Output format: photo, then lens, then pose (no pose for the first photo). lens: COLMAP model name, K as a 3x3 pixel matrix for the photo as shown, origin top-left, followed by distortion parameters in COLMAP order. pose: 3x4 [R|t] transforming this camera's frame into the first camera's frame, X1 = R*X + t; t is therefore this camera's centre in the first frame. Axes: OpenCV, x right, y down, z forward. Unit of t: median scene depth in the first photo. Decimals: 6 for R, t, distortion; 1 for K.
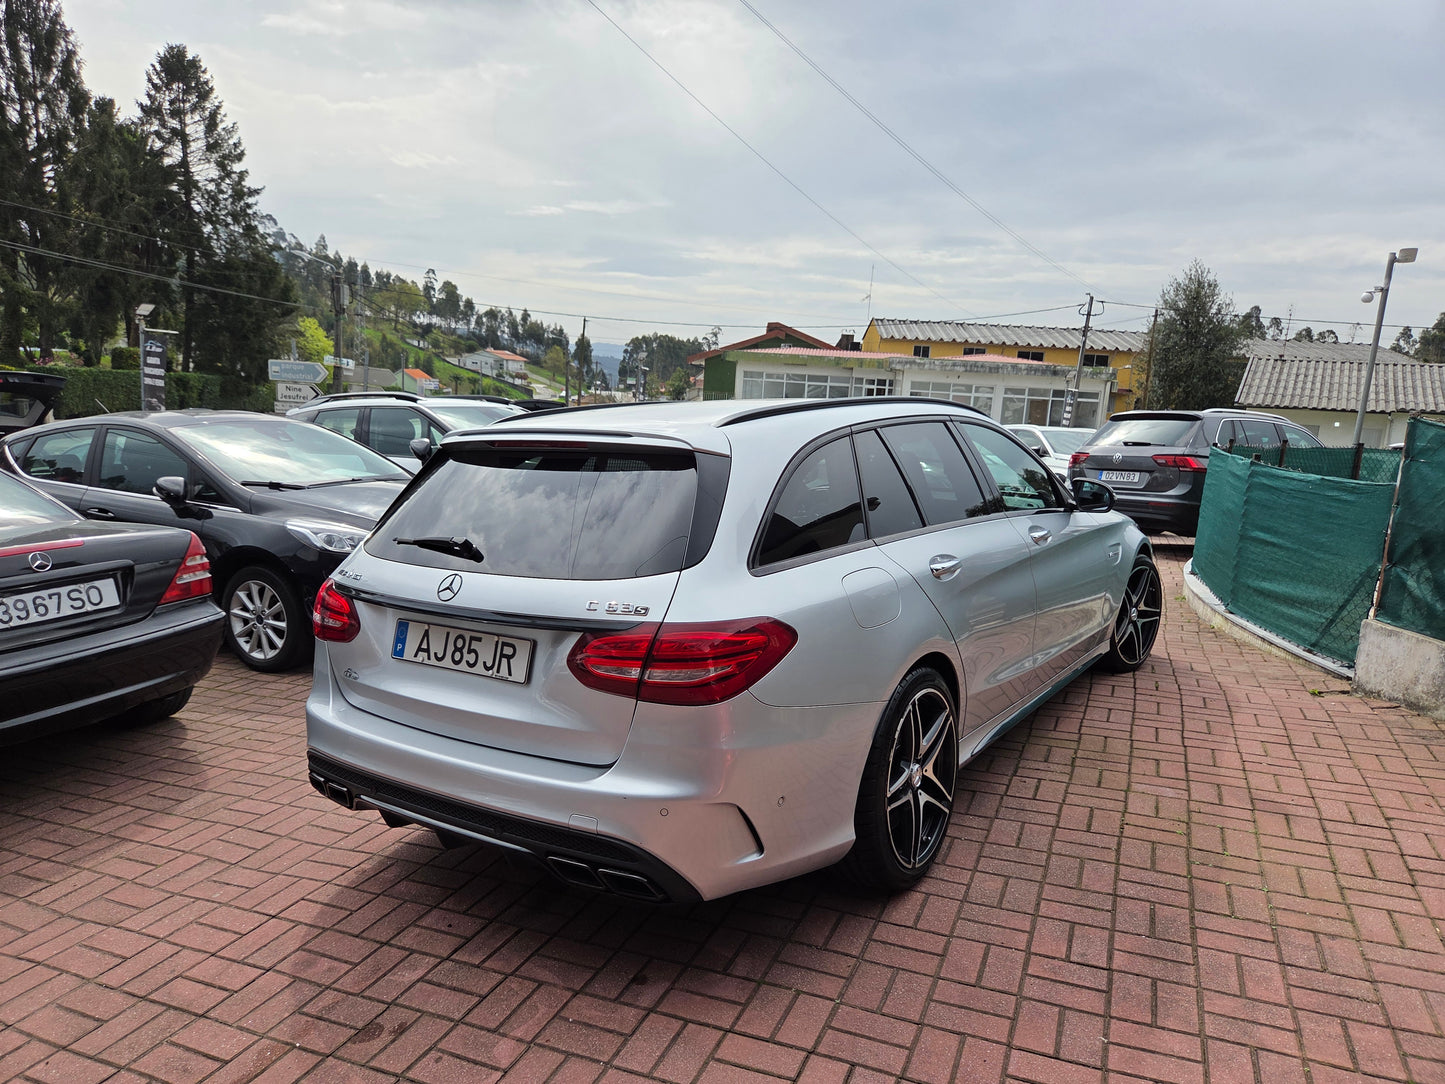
lens RADIAL K [[964.4, 0, 727.9], [0, 964.4, 554.0], [0, 0, 1]] dist [0.057264, -0.046258]
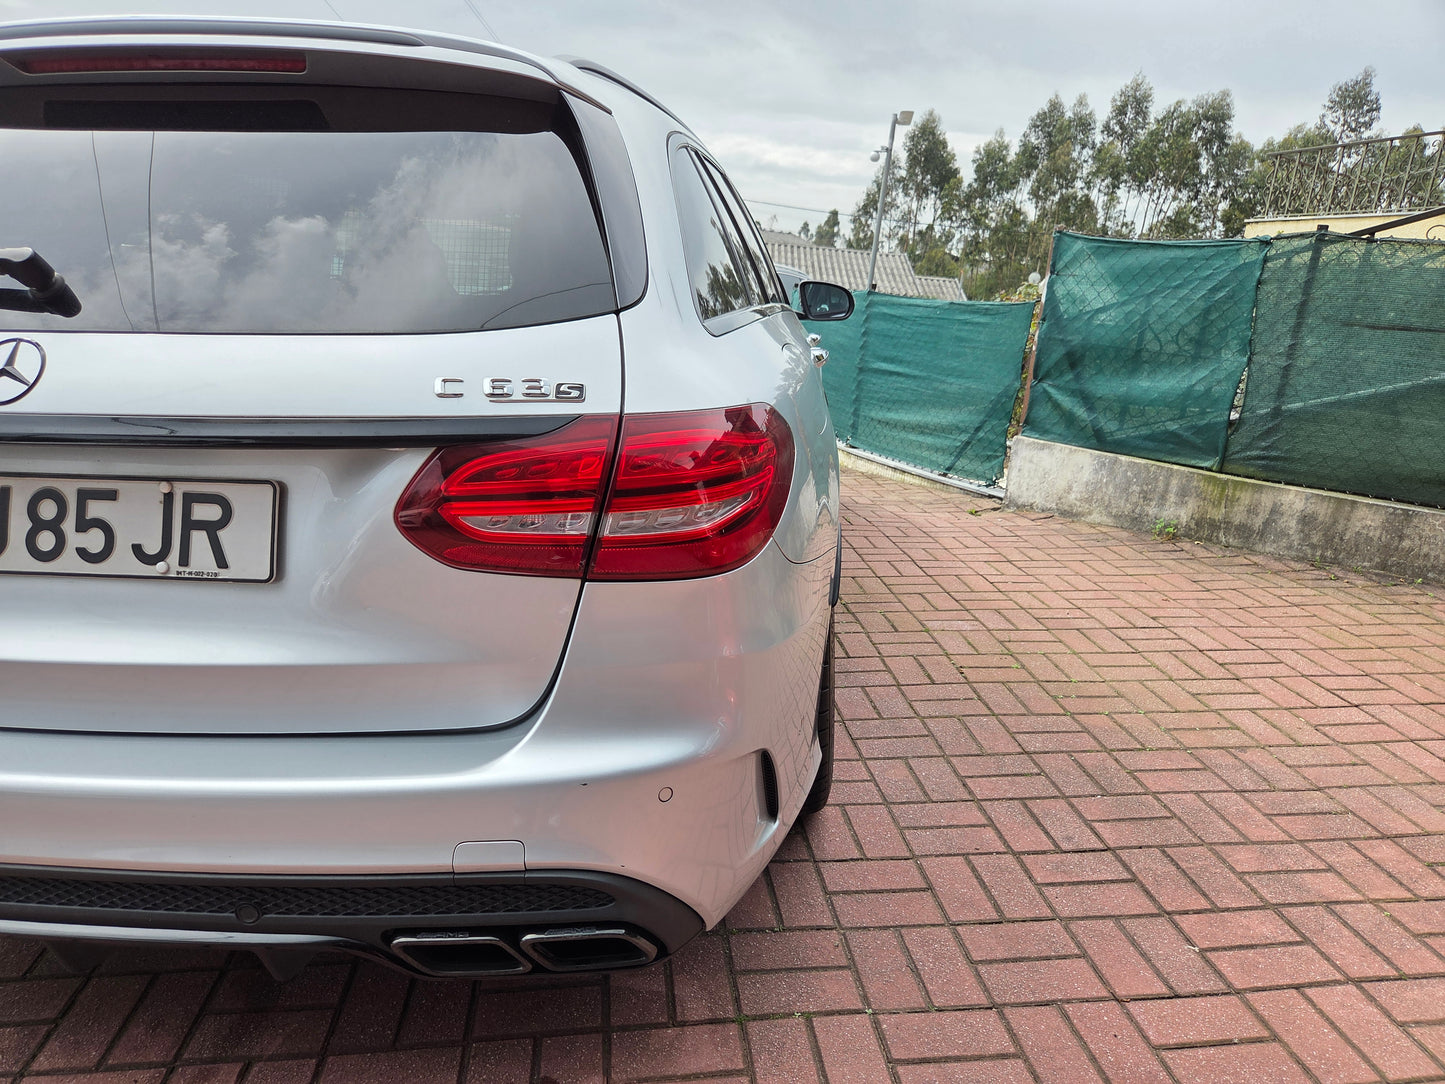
lens RADIAL K [[964.4, 0, 719.8], [0, 964.4, 548.9], [0, 0, 1]] dist [0.057264, -0.046258]
pose [[0.870101, -0.106504, 0.481230, -0.130378], [0.049019, 0.990233, 0.130523, 0.038509], [-0.490430, -0.089979, 0.866823, 0.277963]]
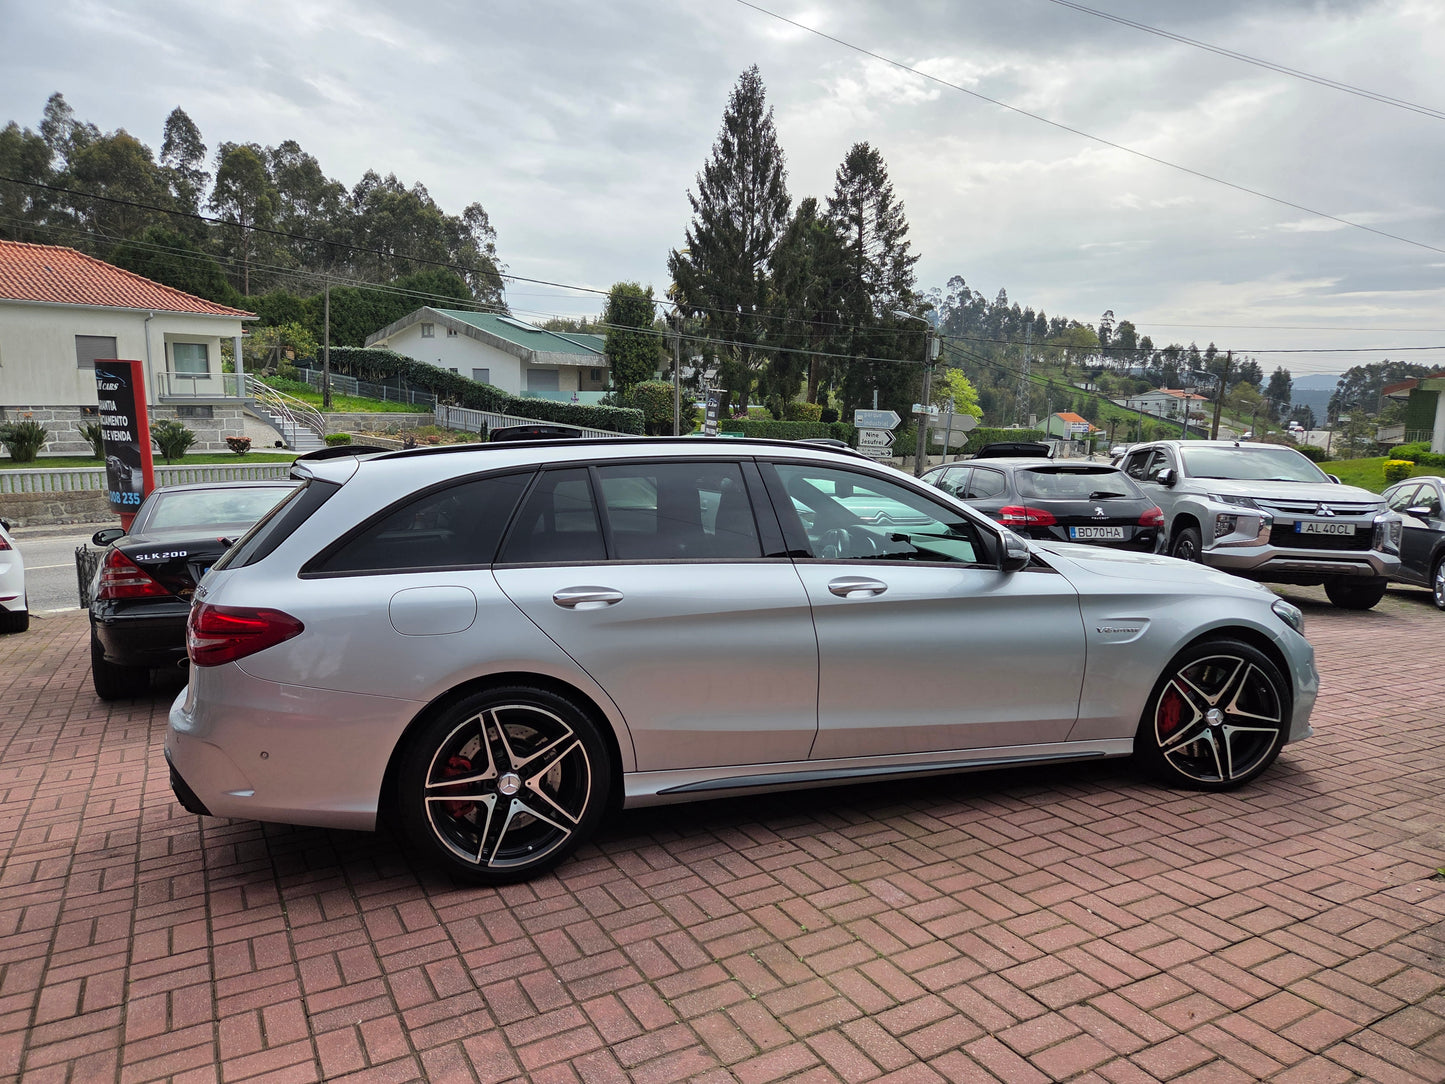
lens RADIAL K [[964.4, 0, 721.1], [0, 964.4, 554.1], [0, 0, 1]] dist [0.057264, -0.046258]
pose [[0.787864, 0.065754, -0.612329, 0.667601], [-0.092600, 0.995628, -0.012231, -0.023609], [0.608848, 0.066339, 0.790508, 0.174713]]
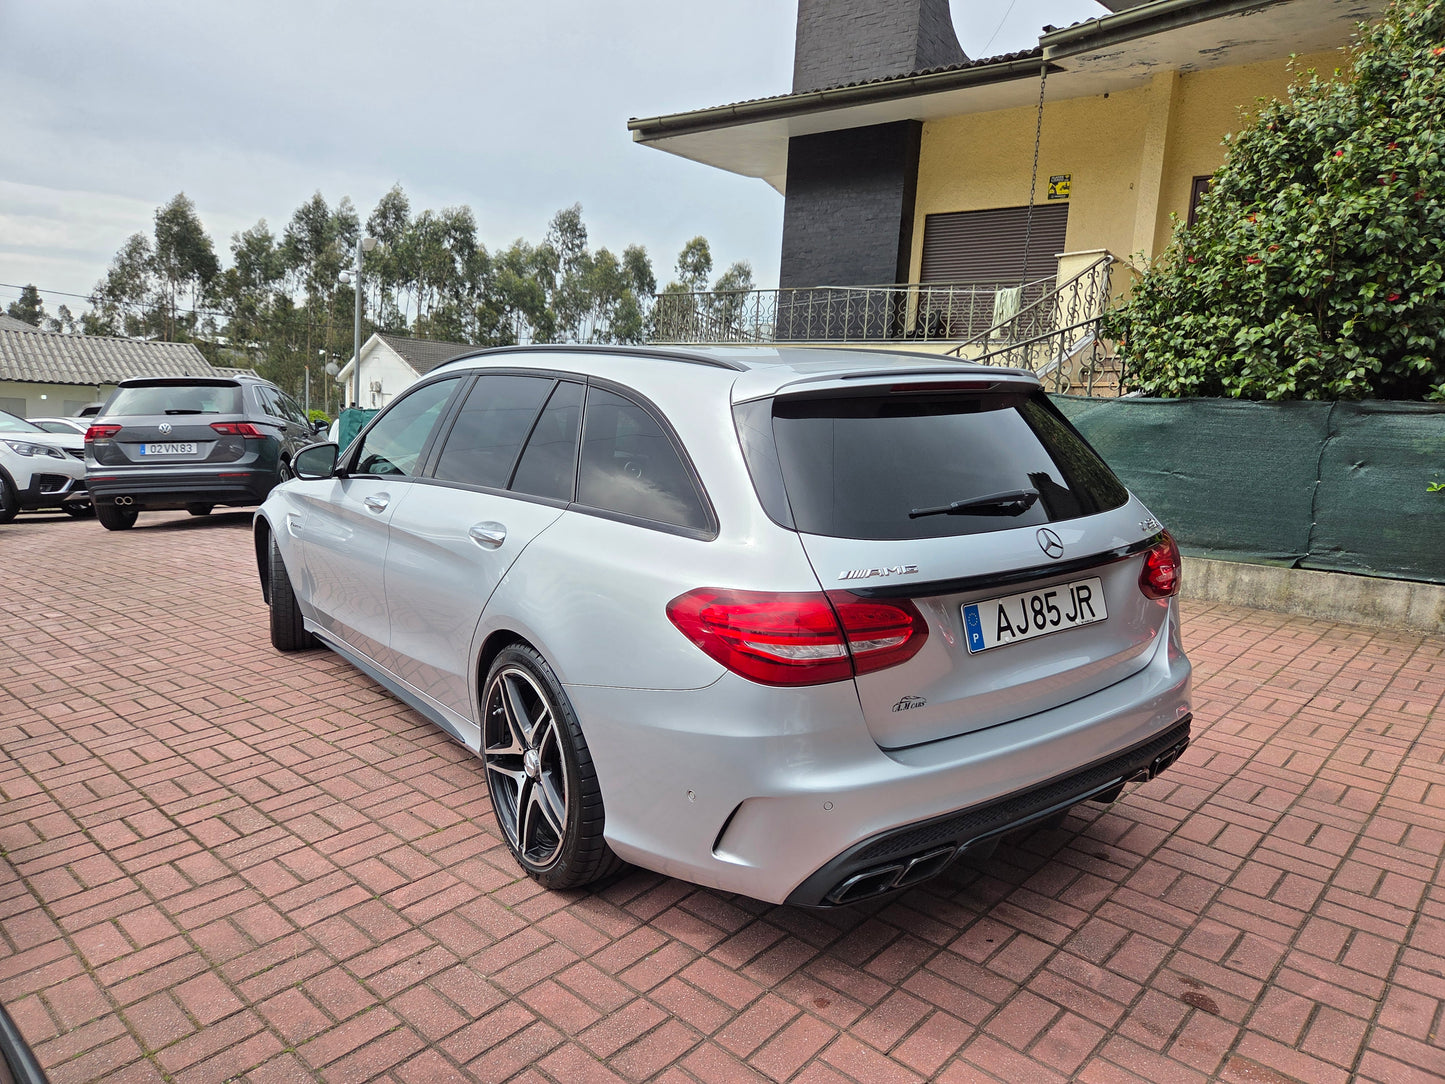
lens RADIAL K [[964.4, 0, 713.5], [0, 964.4, 547.1], [0, 0, 1]] dist [0.057264, -0.046258]
pose [[0.343341, -0.155592, 0.926233, -0.684014], [0.138129, 0.983824, 0.114064, -0.059770], [-0.928998, 0.088777, 0.359279, 0.539640]]
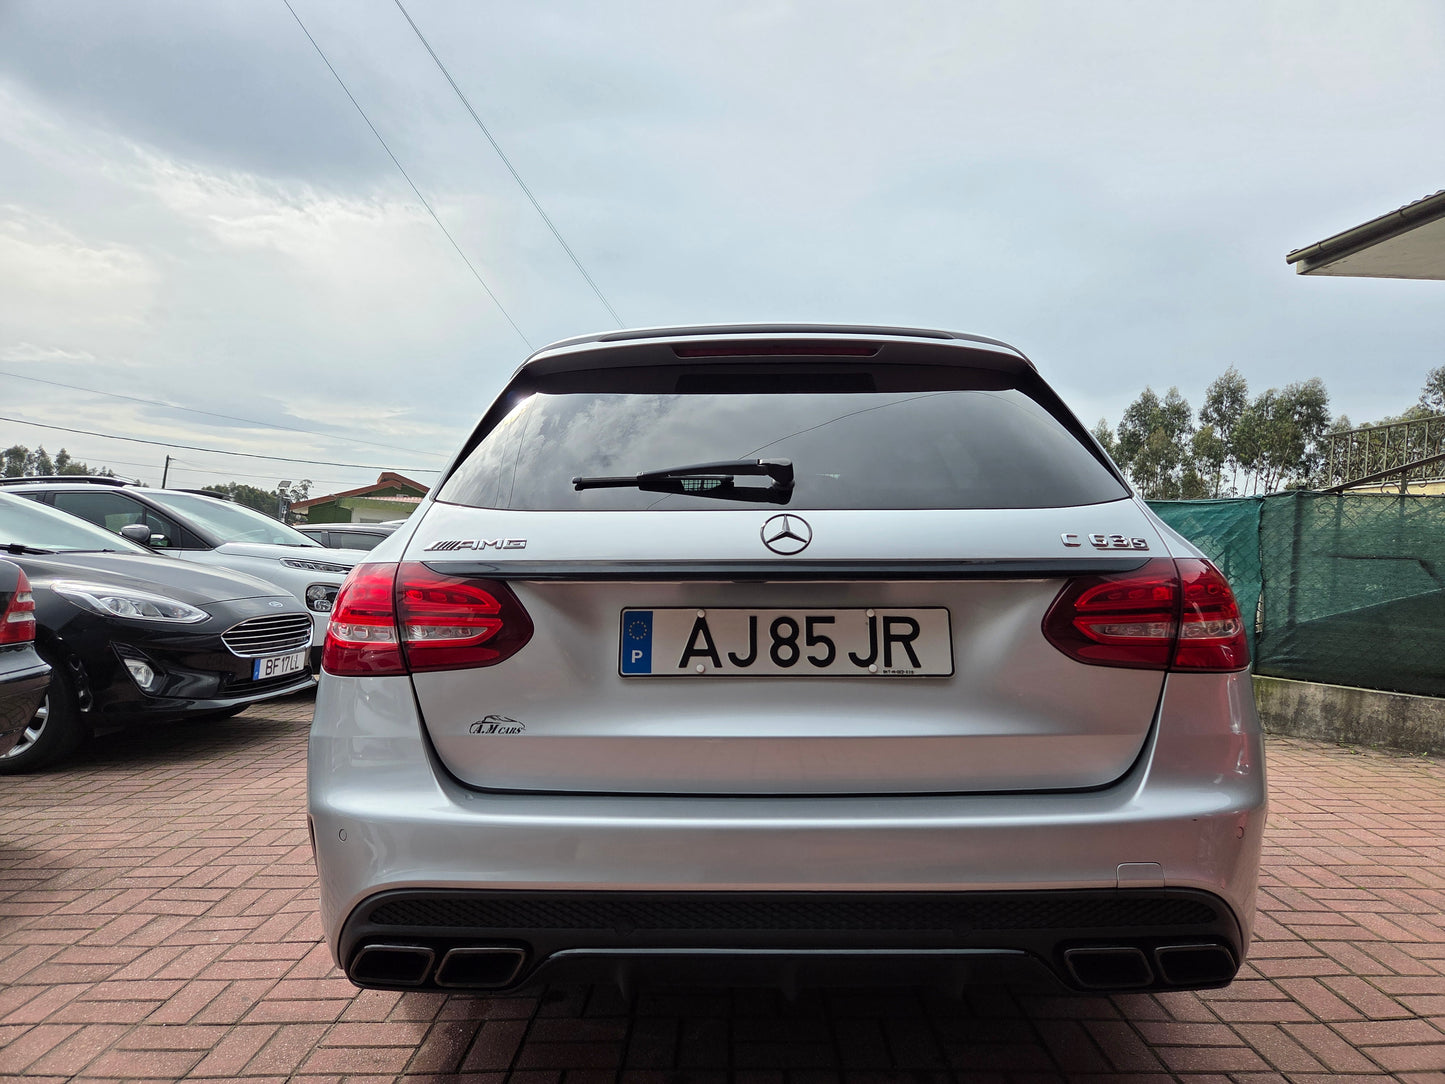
lens RADIAL K [[964.4, 0, 731.6], [0, 964.4, 544.6], [0, 0, 1]] dist [0.057264, -0.046258]
pose [[0.914038, 0.010941, 0.405482, -0.311124], [0.062254, 0.984009, -0.166883, 0.077686], [-0.400824, 0.177780, 0.898740, 0.267051]]
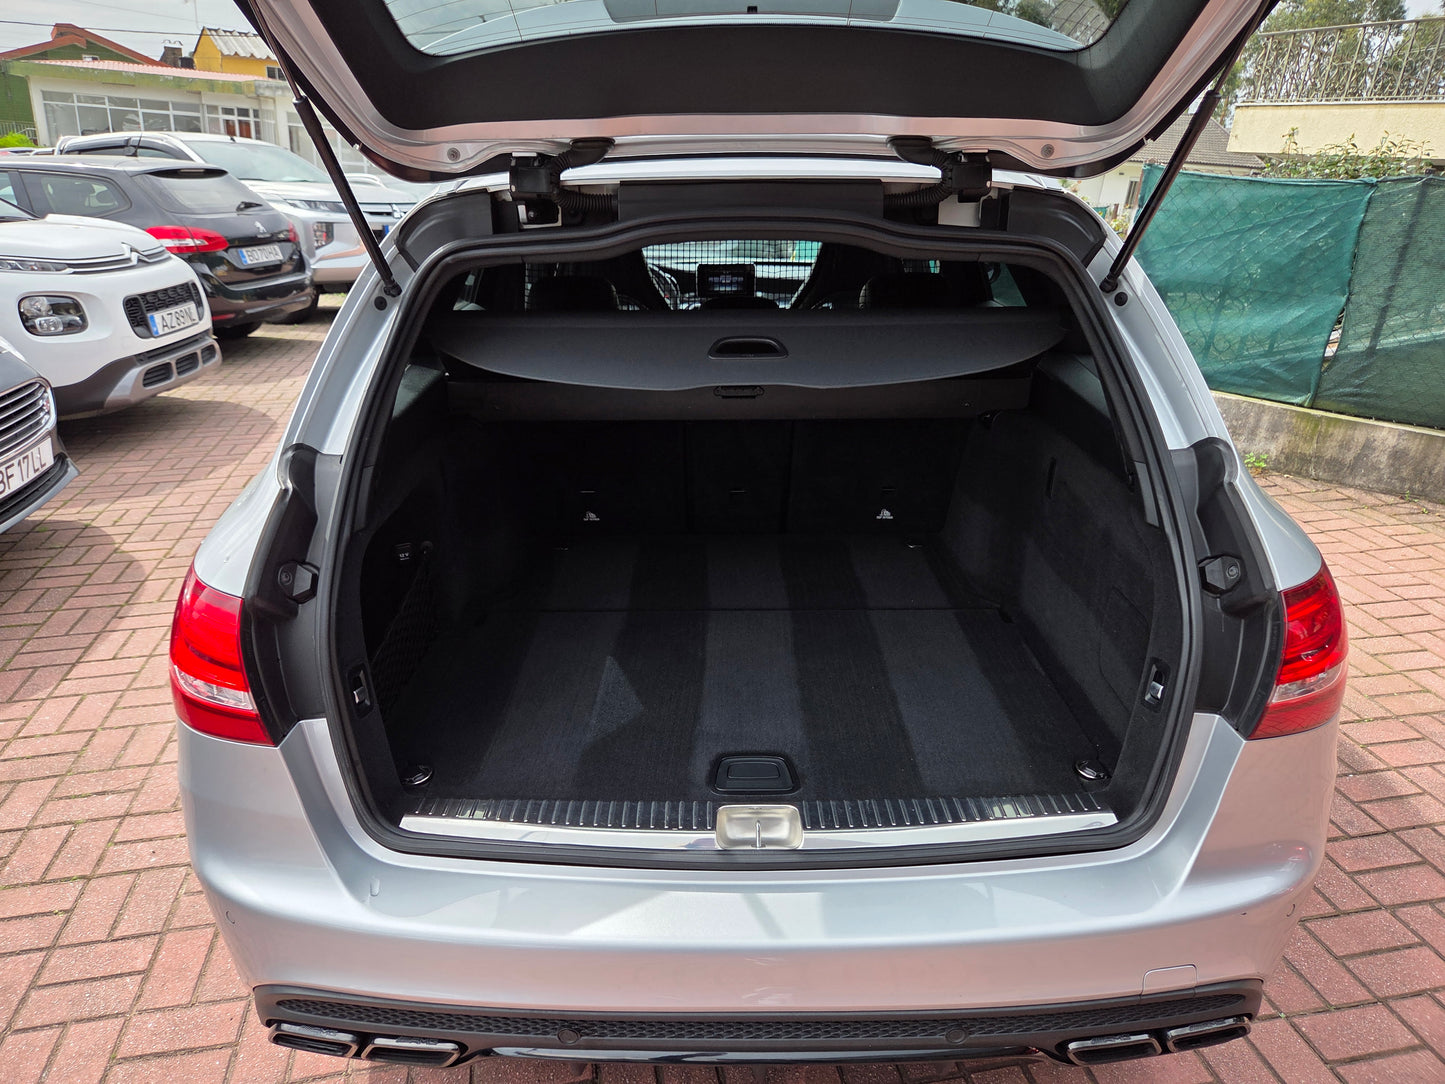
lens RADIAL K [[964.4, 0, 707.2], [0, 964.4, 541.8], [0, 0, 1]] dist [0.057264, -0.046258]
pose [[0.830655, -0.203218, 0.518377, -0.295237], [0.077363, 0.964108, 0.253990, -0.055956], [-0.551386, -0.170875, 0.816563, 0.369621]]
